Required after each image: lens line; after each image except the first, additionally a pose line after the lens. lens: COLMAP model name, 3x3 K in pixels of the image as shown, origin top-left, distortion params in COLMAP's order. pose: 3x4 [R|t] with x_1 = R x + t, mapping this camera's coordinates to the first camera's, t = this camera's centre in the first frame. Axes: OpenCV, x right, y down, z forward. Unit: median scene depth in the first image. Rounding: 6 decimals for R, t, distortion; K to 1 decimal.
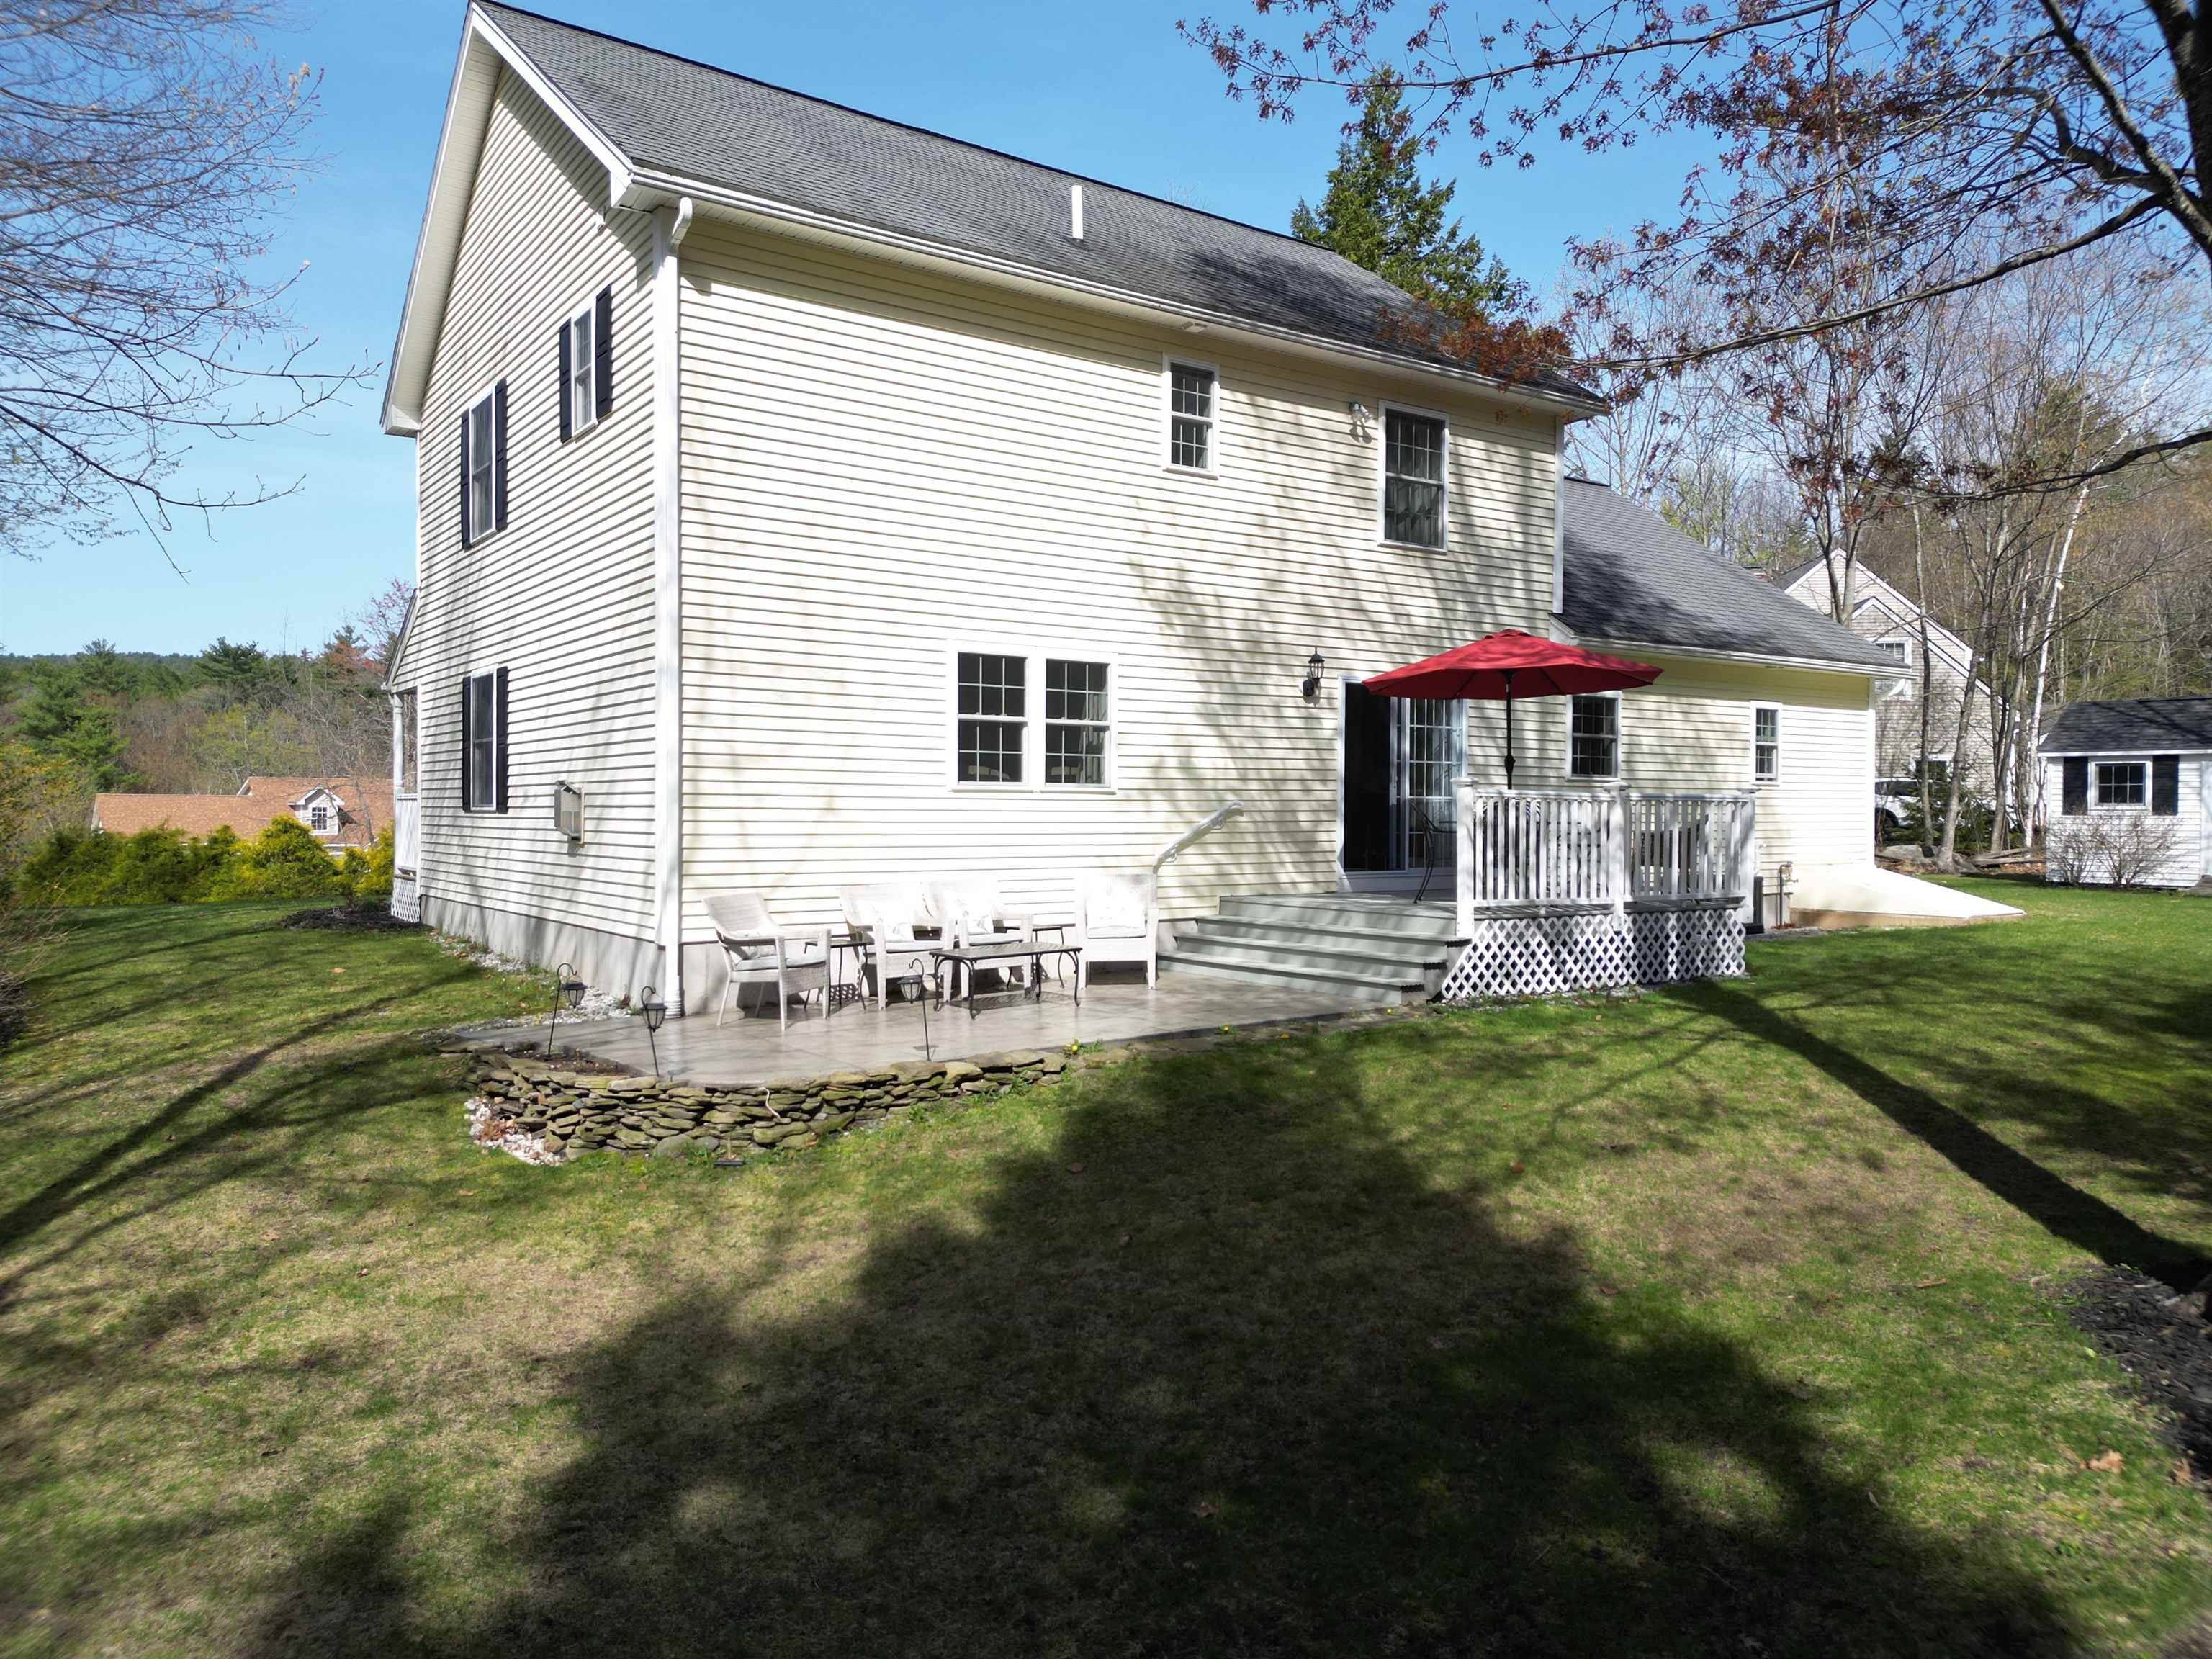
lens RADIAL K [[1554.4, 0, 1111.4], [0, 1554.4, 830.7], [0, 0, 1]] dist [0.073006, -0.017737]
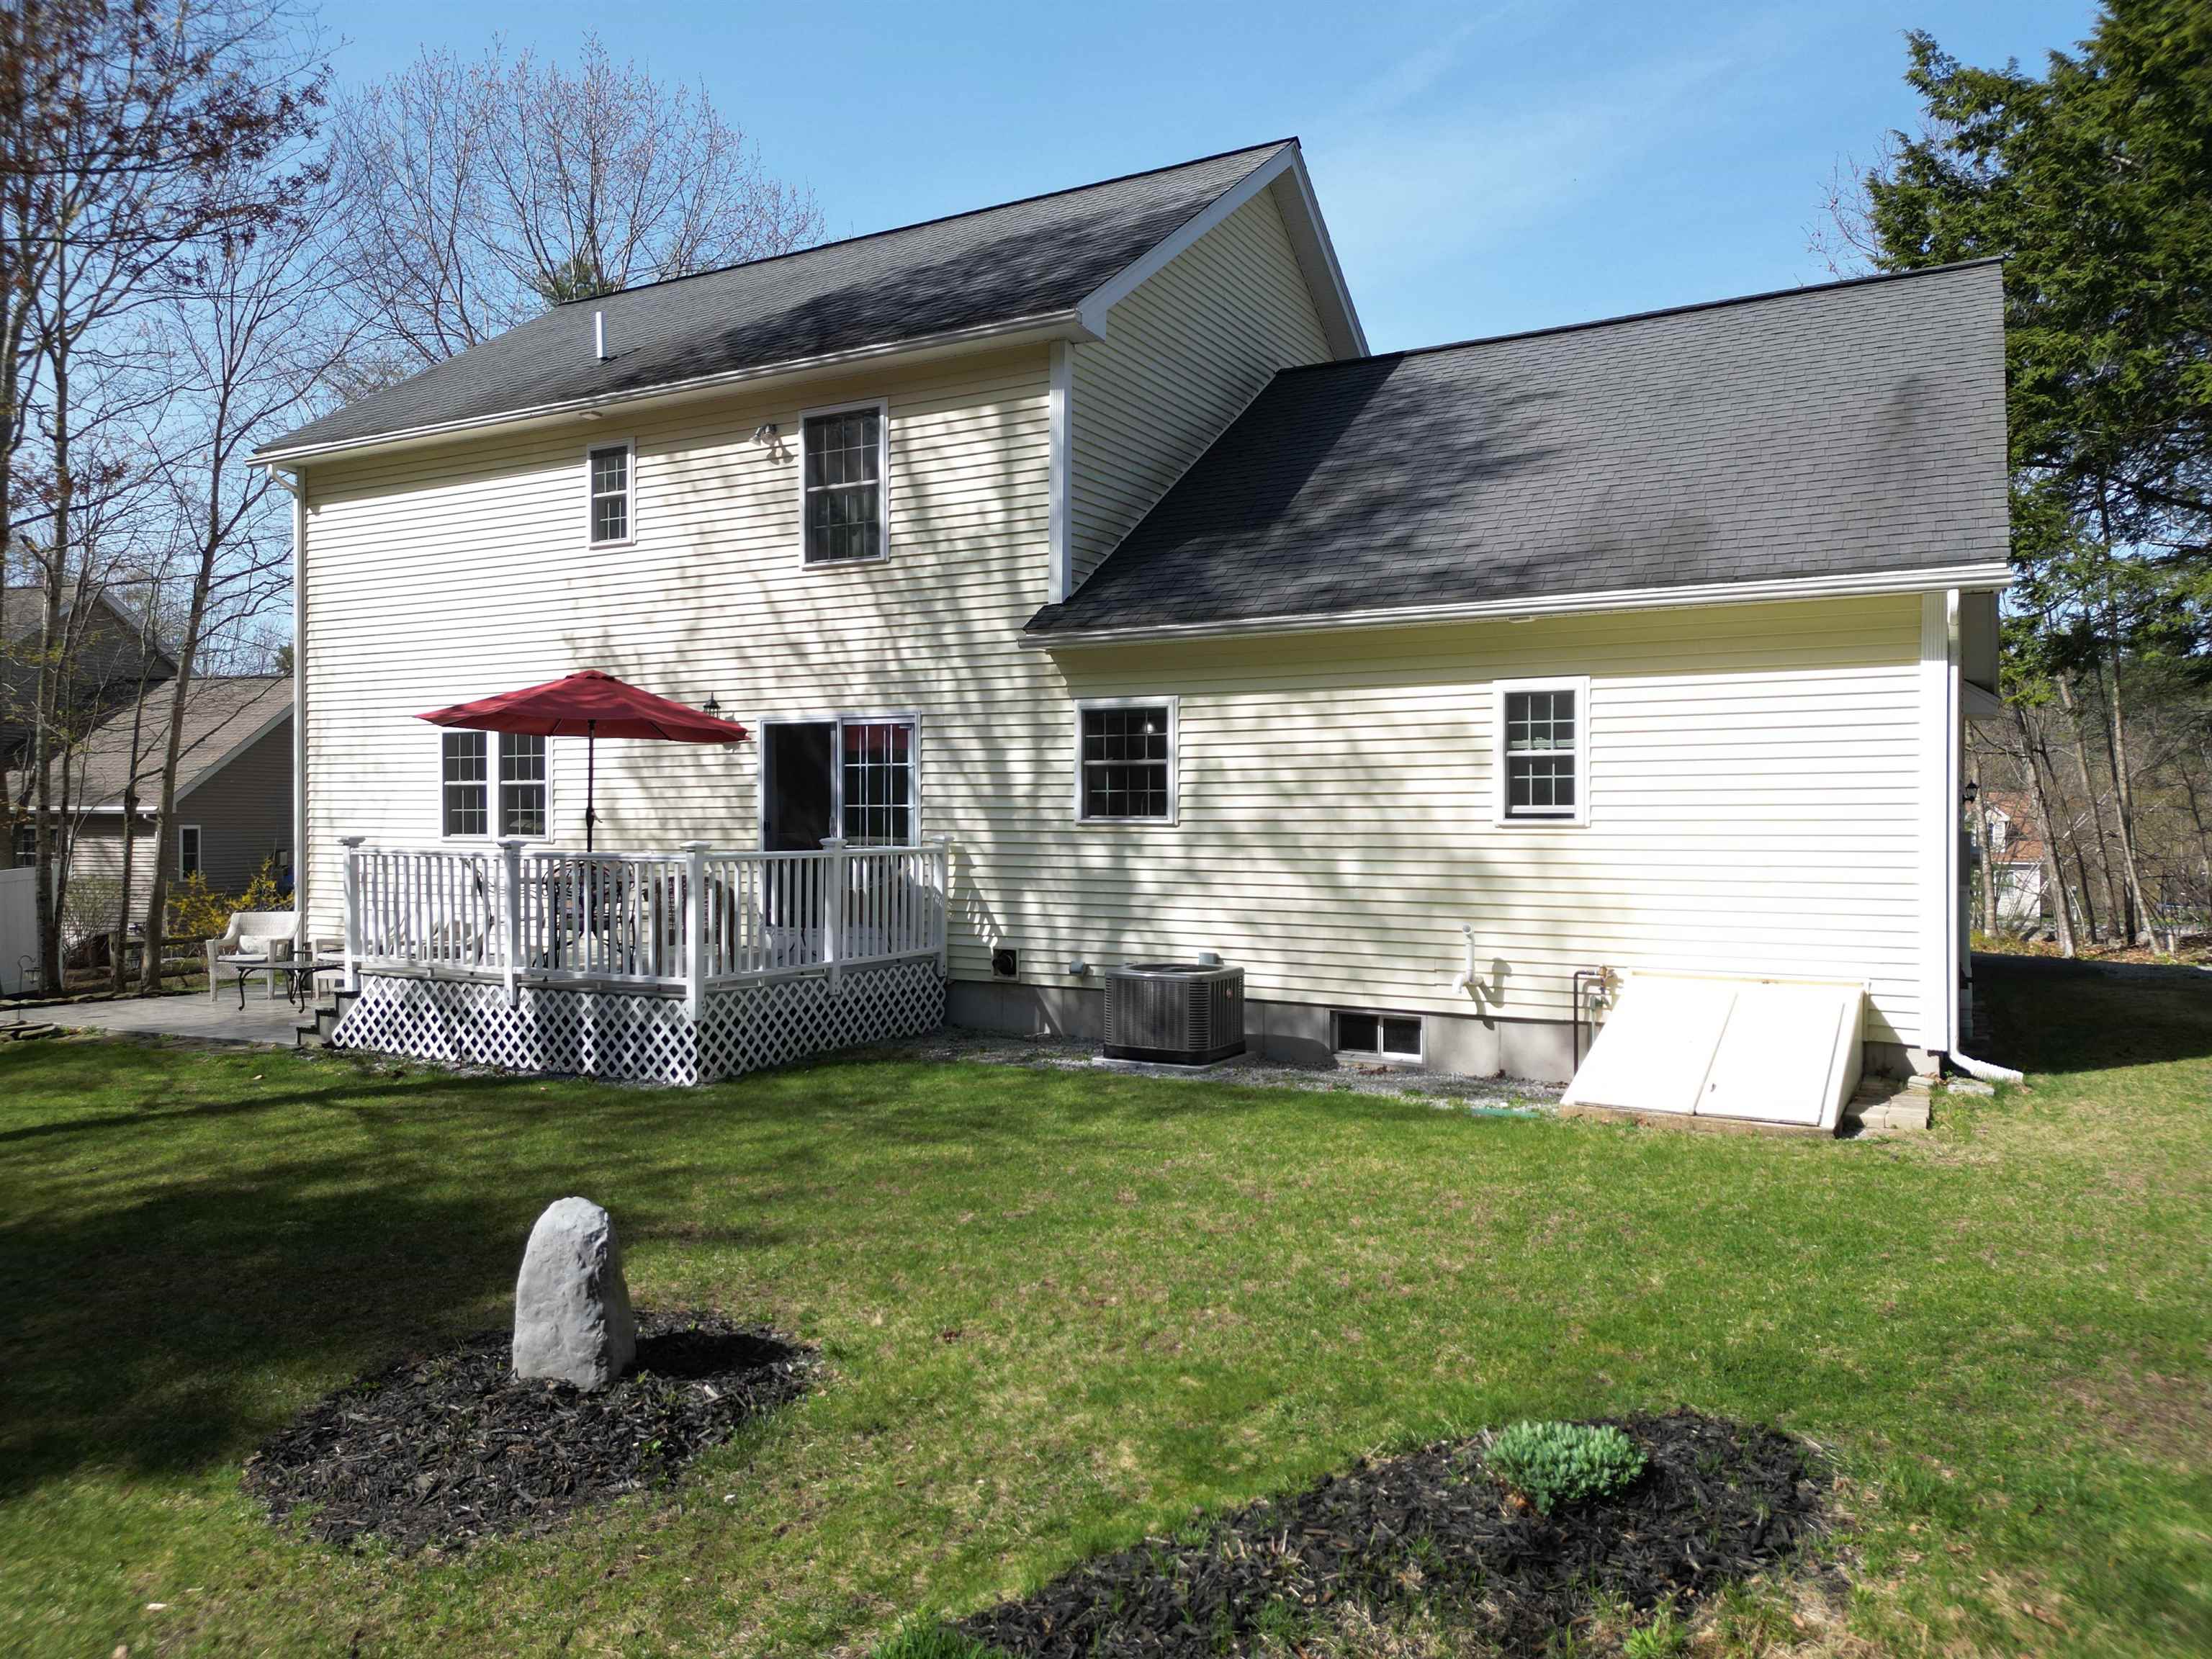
lens RADIAL K [[1554.4, 0, 1105.3], [0, 1554.4, 818.5], [0, 0, 1]] dist [0.073006, -0.017737]
pose [[0.422613, -0.002653, -0.906306, 1.178833], [-0.010068, 0.999920, -0.007622, -0.036127], [0.906254, 0.012346, 0.422553, 0.855864]]
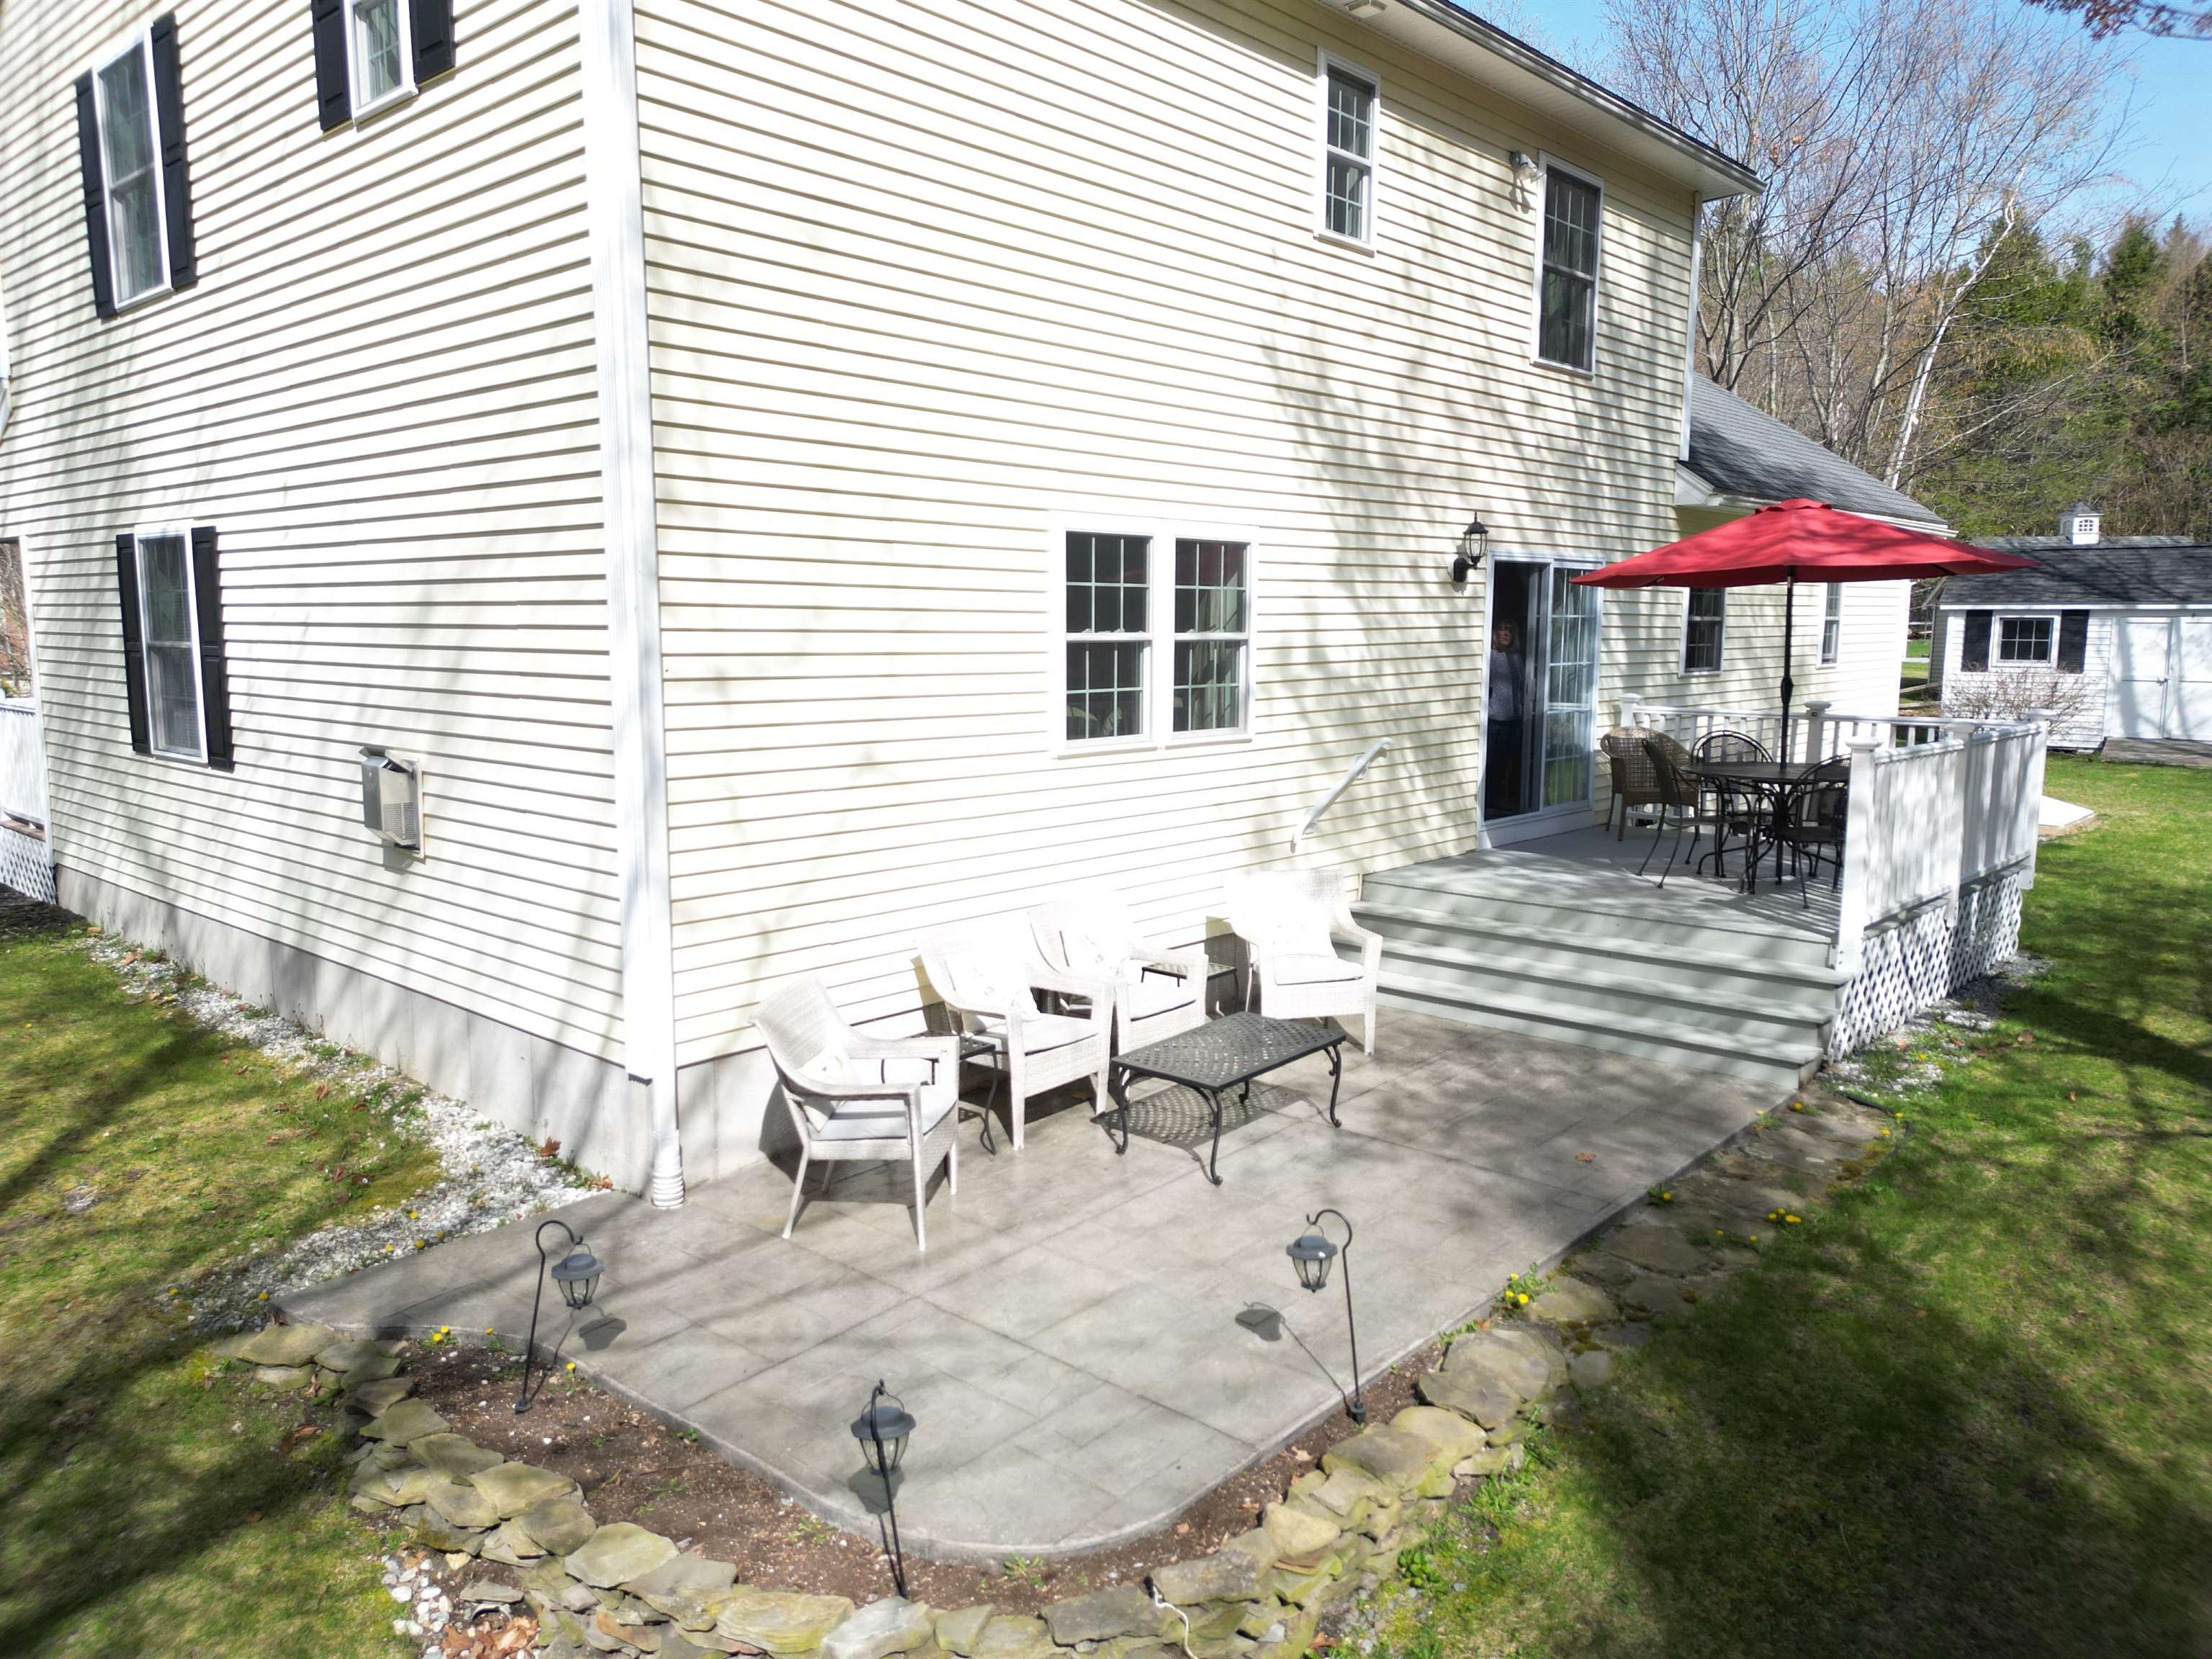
lens RADIAL K [[1554.4, 0, 1094.1], [0, 1554.4, 811.0], [0, 0, 1]] dist [0.073006, -0.017737]
pose [[0.978274, -0.027495, 0.205486, -0.195605], [0.004916, 0.993965, 0.109592, -0.065276], [-0.207259, -0.106201, 0.972504, 0.353018]]
